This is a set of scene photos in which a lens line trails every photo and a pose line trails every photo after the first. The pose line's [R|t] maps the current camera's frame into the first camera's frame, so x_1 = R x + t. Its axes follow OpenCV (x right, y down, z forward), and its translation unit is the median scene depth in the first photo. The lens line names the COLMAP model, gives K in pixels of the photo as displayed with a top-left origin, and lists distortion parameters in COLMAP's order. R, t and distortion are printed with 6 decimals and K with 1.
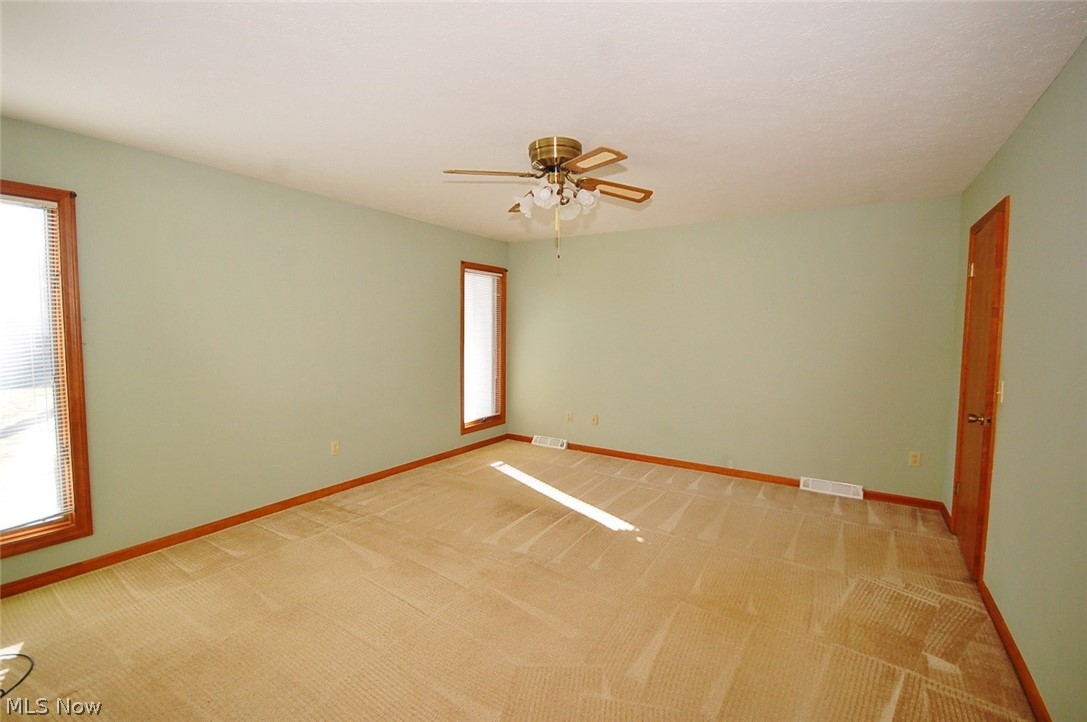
lens RADIAL K [[481.3, 0, 542.8], [0, 481.3, 356.9], [0, 0, 1]] dist [-0.002248, -0.000567]
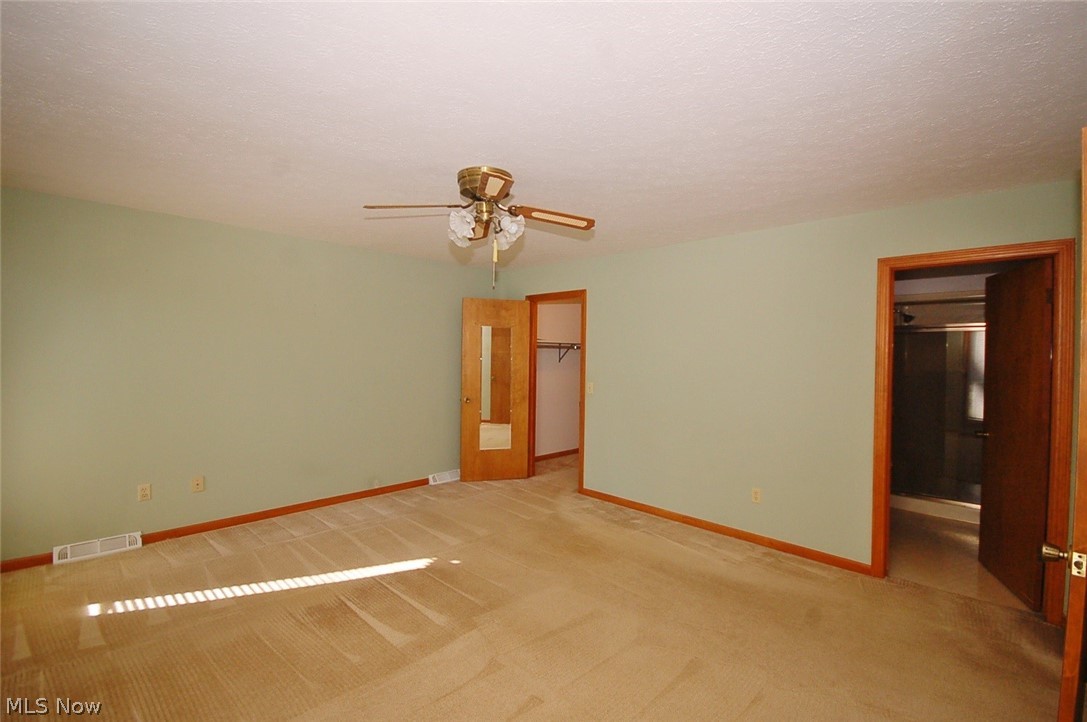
lens RADIAL K [[481.3, 0, 542.8], [0, 481.3, 356.9], [0, 0, 1]] dist [-0.002248, -0.000567]
pose [[0.185990, 0.002434, 0.982549, -0.531853], [0.059883, 0.998110, -0.013808, -0.004964], [-0.980725, 0.061406, 0.185493, 0.464281]]
